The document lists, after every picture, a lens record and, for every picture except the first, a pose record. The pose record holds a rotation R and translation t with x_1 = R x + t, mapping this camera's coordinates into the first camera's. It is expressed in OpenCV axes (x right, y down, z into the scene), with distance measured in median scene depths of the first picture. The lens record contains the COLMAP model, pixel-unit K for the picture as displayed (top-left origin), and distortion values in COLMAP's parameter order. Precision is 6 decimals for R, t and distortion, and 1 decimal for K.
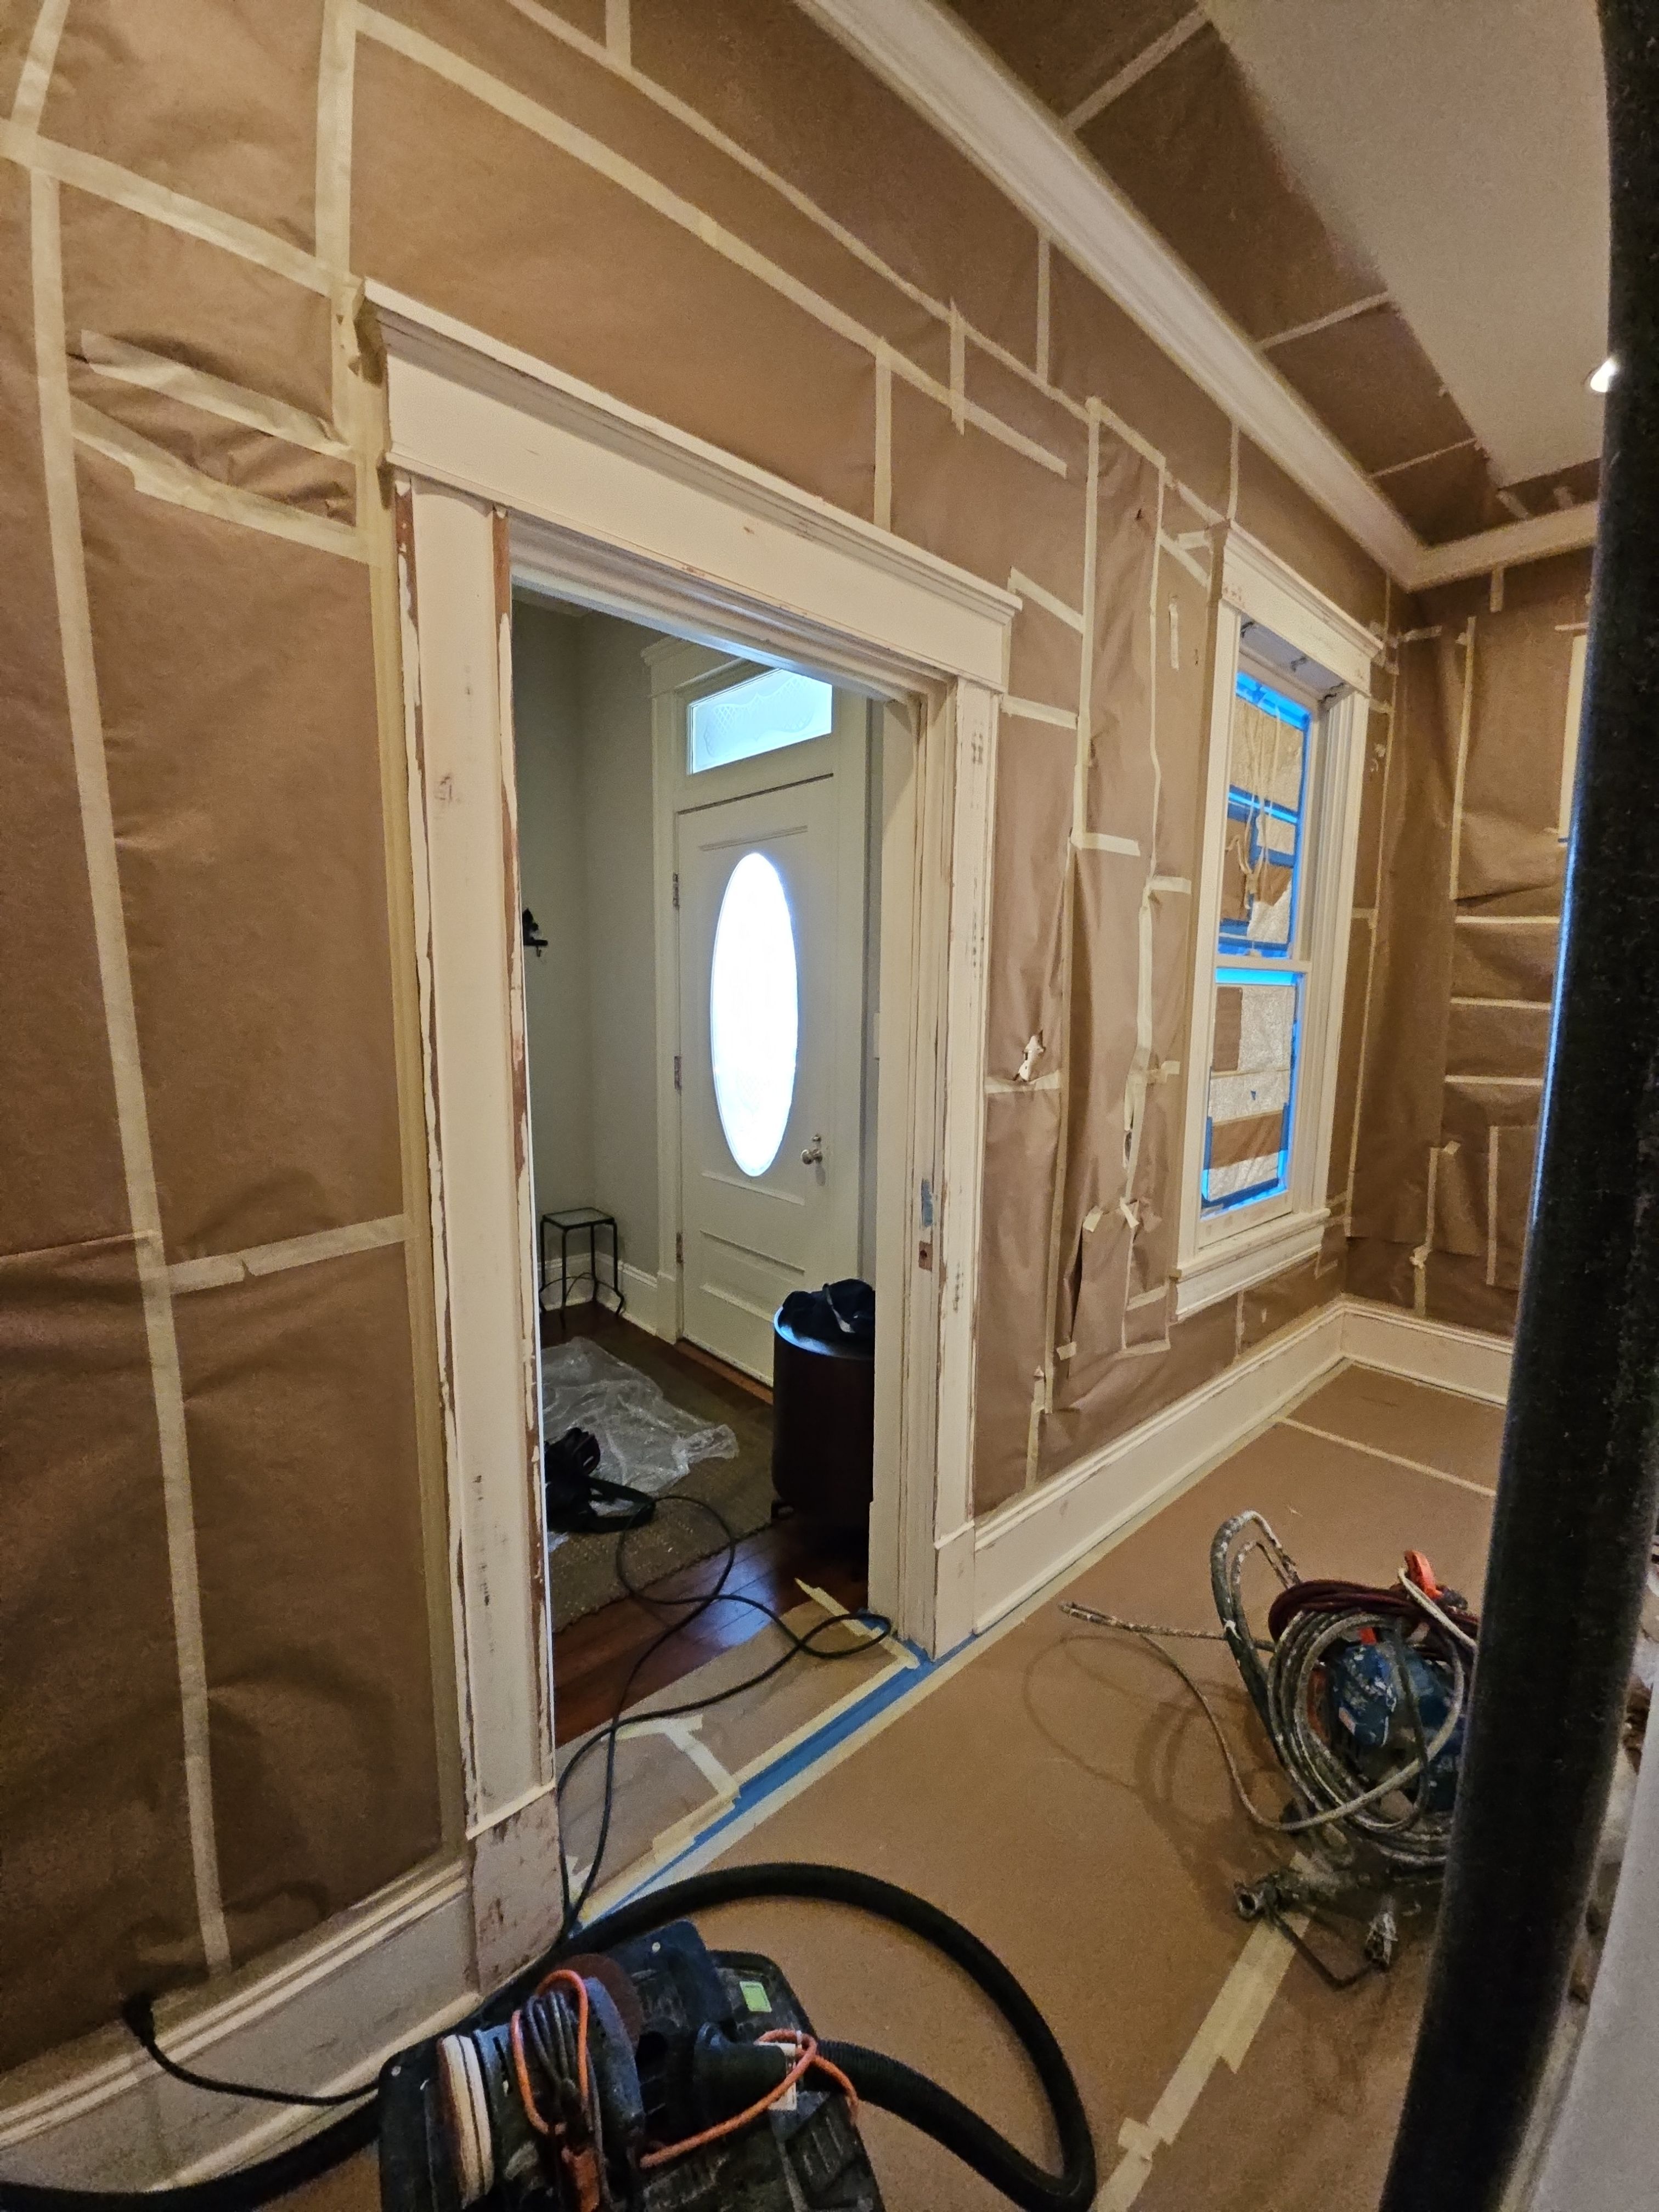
lens RADIAL K [[894.4, 0, 825.6], [0, 894.4, 1101.4], [0, 0, 1]] dist [-0.002226, -0.000239]
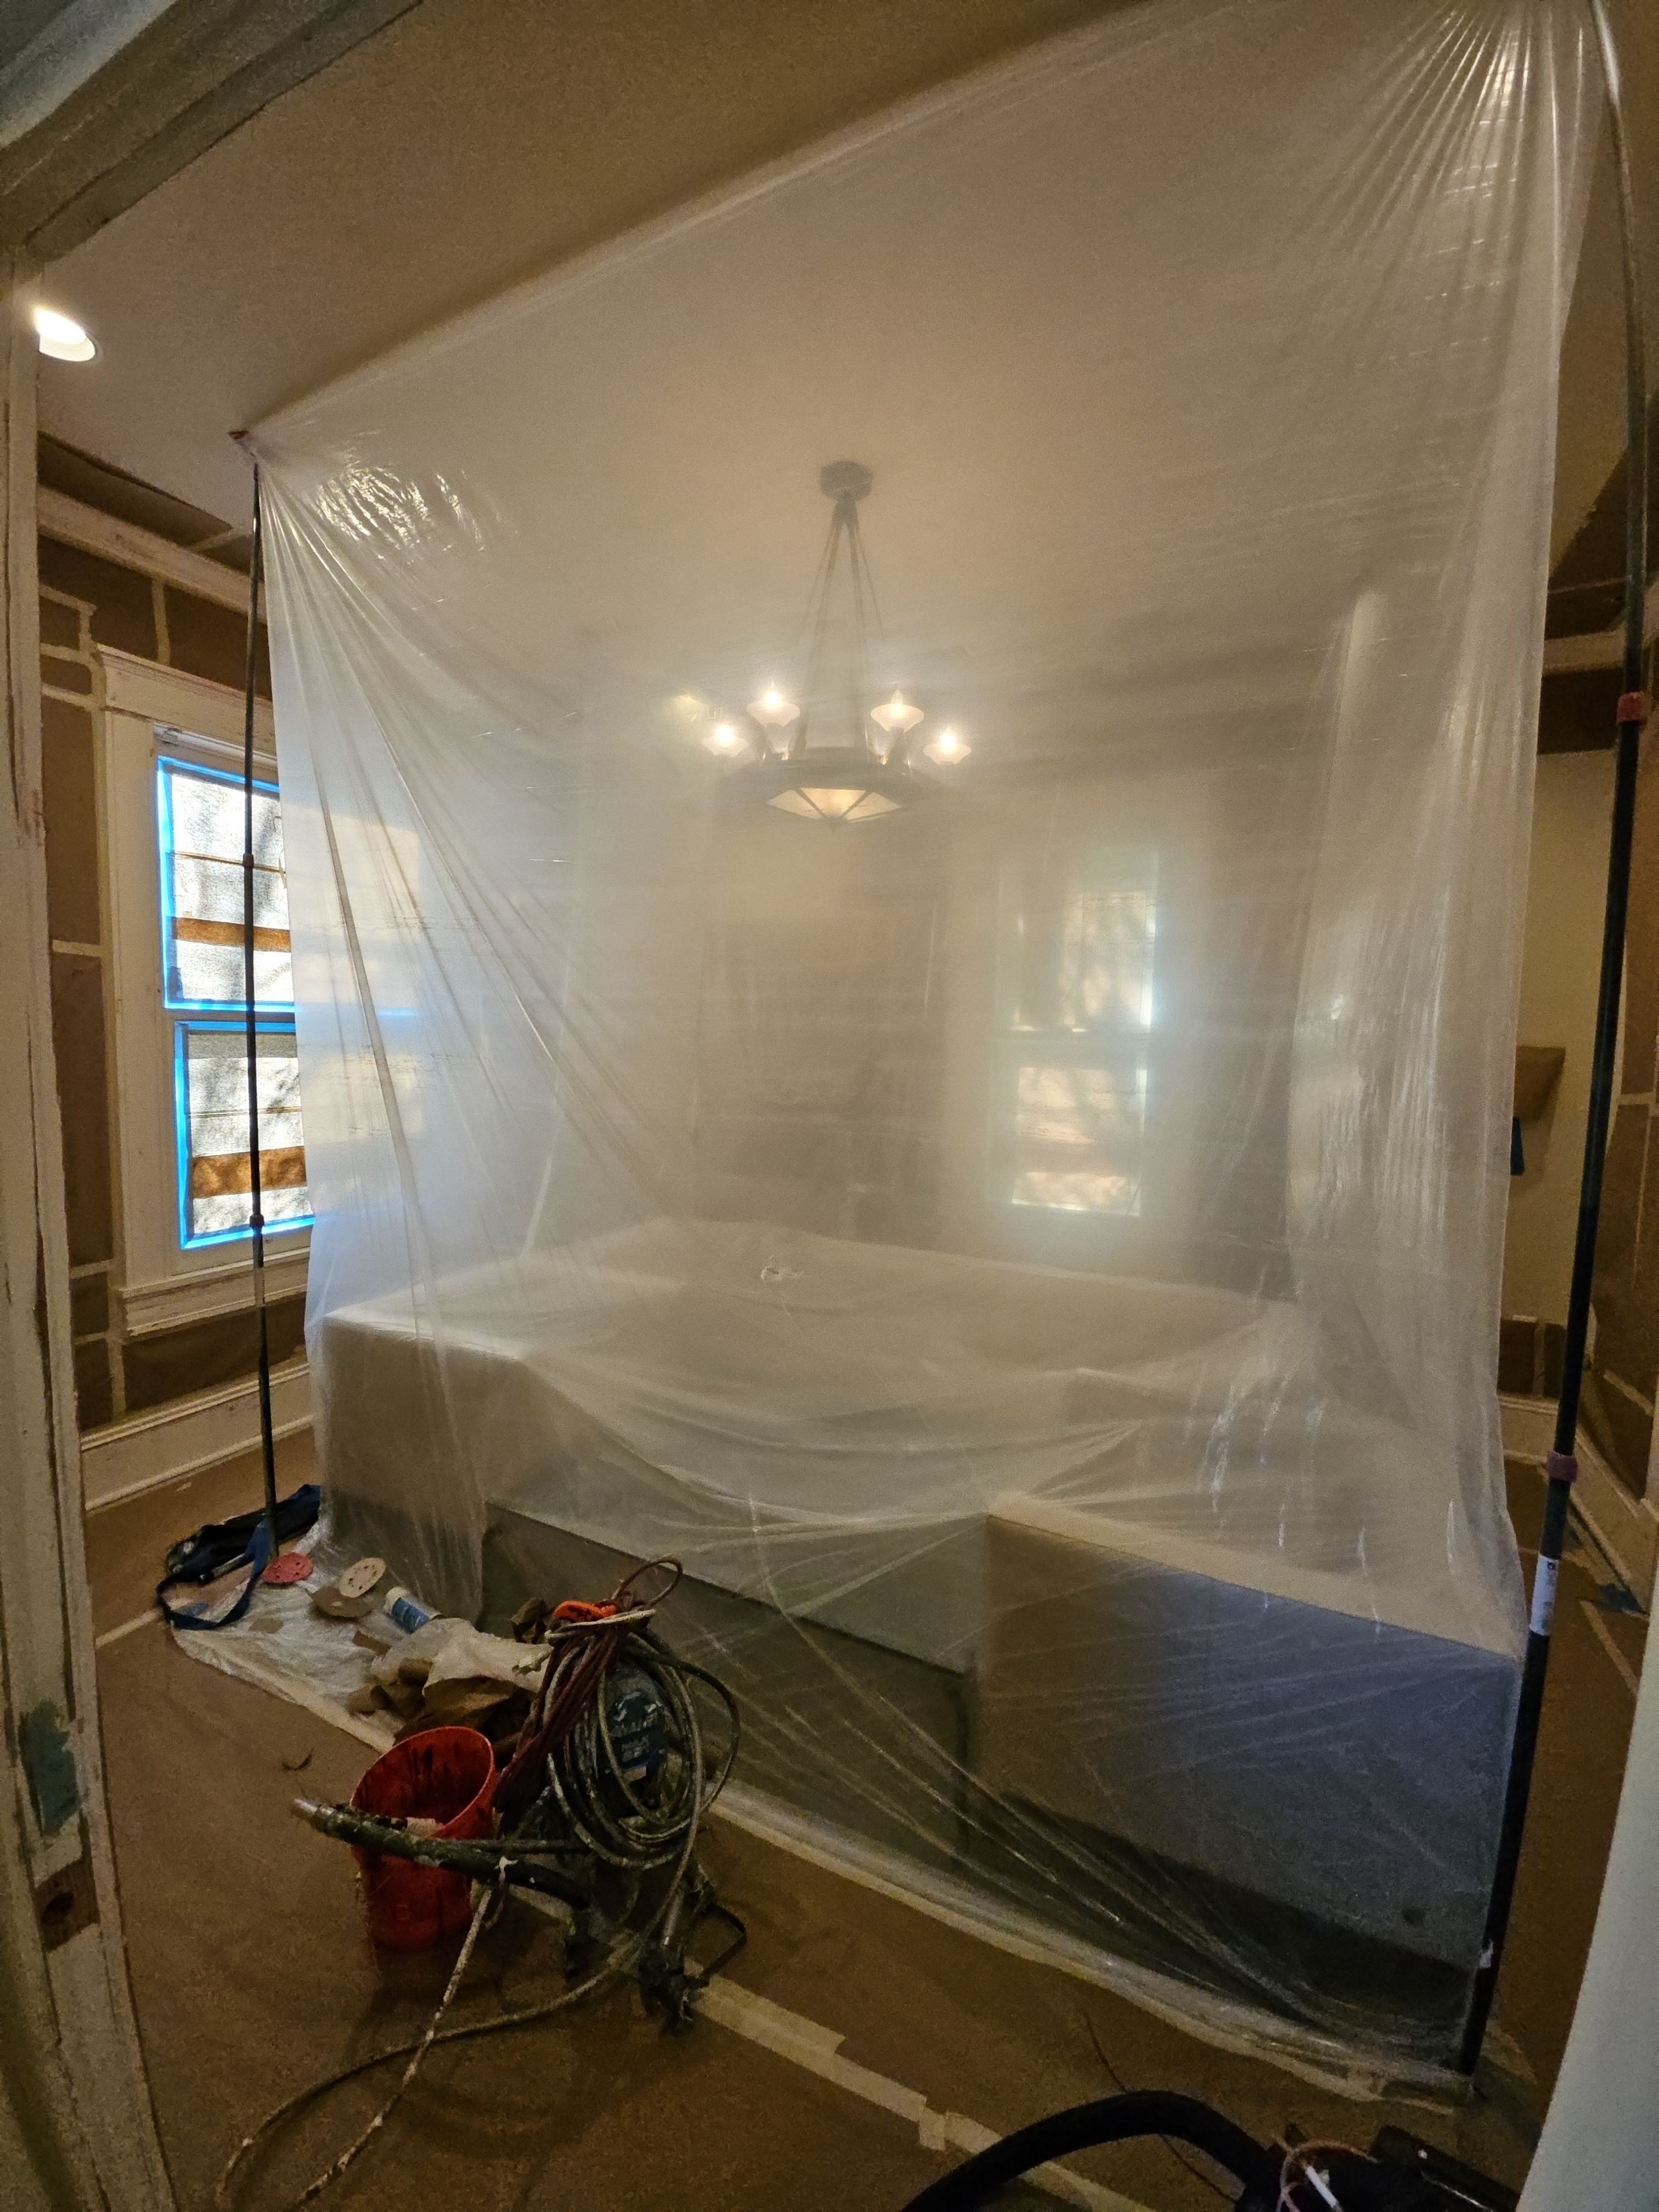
lens RADIAL K [[894.4, 0, 827.1], [0, 894.4, 1111.4], [0, 0, 1]] dist [-0.002226, -0.000239]
pose [[-0.363727, -0.093301, 0.926821, -0.454979], [0.091968, 0.986513, 0.135402, -0.233304], [-0.926955, 0.134487, -0.350240, 1.168712]]
